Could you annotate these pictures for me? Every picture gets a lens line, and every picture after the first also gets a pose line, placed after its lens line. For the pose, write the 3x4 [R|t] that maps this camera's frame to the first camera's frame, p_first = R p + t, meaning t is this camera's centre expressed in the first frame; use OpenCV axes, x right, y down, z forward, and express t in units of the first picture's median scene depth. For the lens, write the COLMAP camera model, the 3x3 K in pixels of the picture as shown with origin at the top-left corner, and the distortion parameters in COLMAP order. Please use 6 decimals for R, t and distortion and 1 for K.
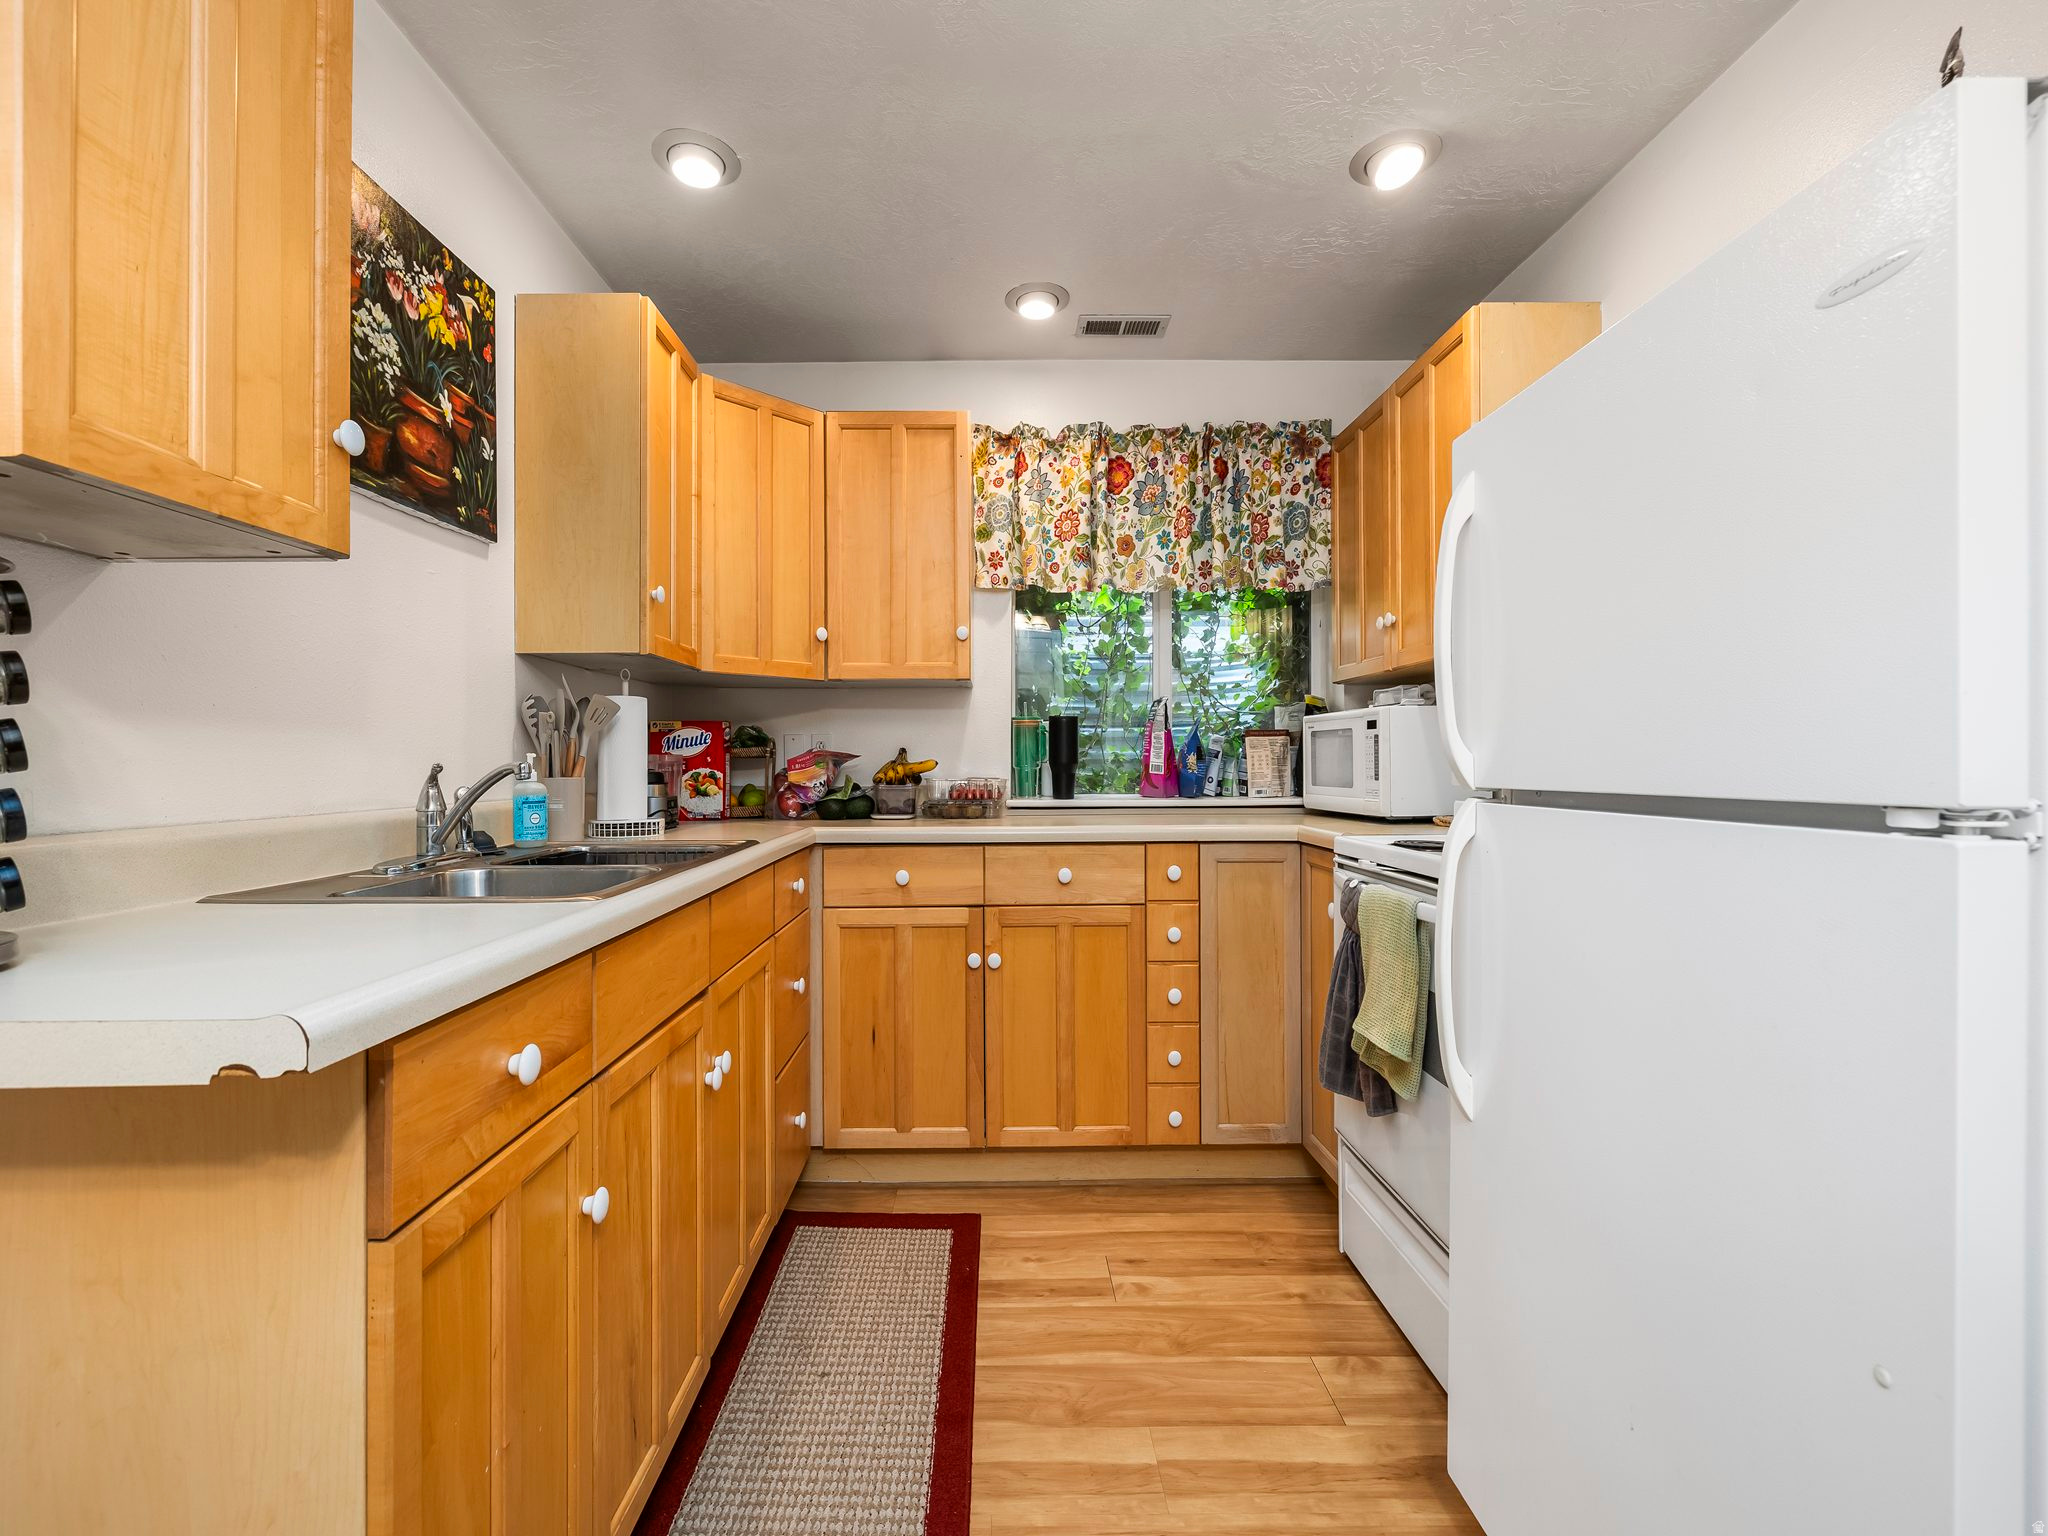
lens RADIAL K [[864.8, 0, 1014.6], [0, 864.8, 758.5], [0, 0, 1]] dist [-0.002336, 0.000009]
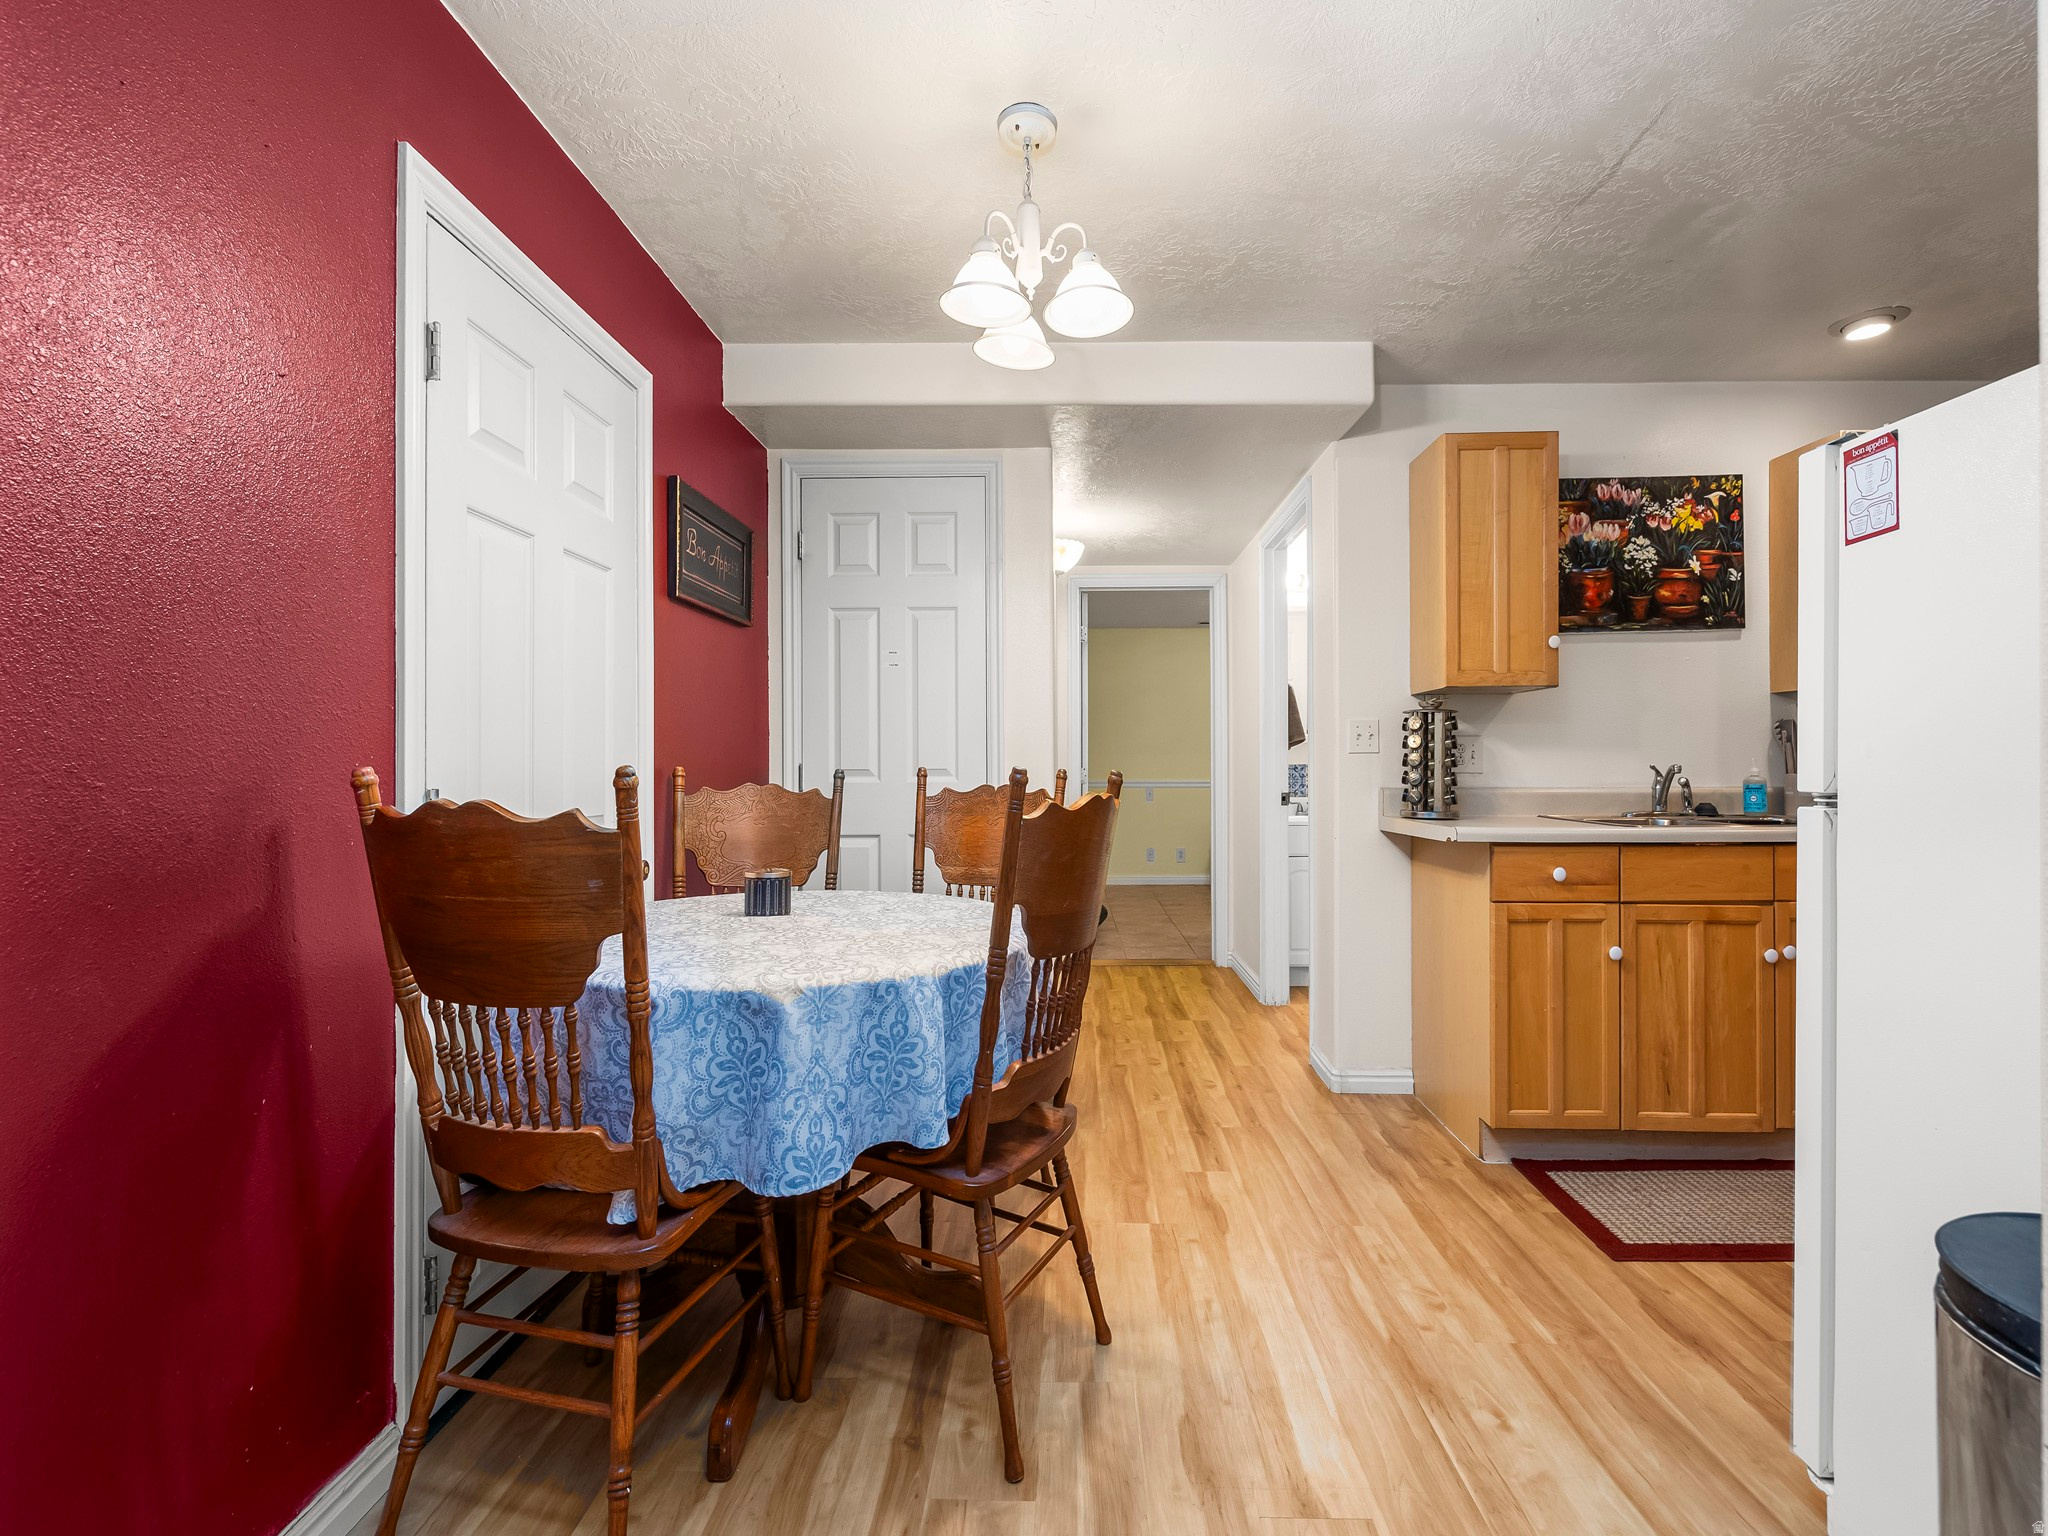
lens RADIAL K [[864.8, 0, 1023.2], [0, 864.8, 760.4], [0, 0, 1]] dist [-0.002336, 0.000009]
pose [[-0.045603, 0.002957, -0.998955, 1.209018], [0.005477, 0.999981, 0.002710, -0.015492], [0.998945, -0.005348, -0.045618, -0.314738]]
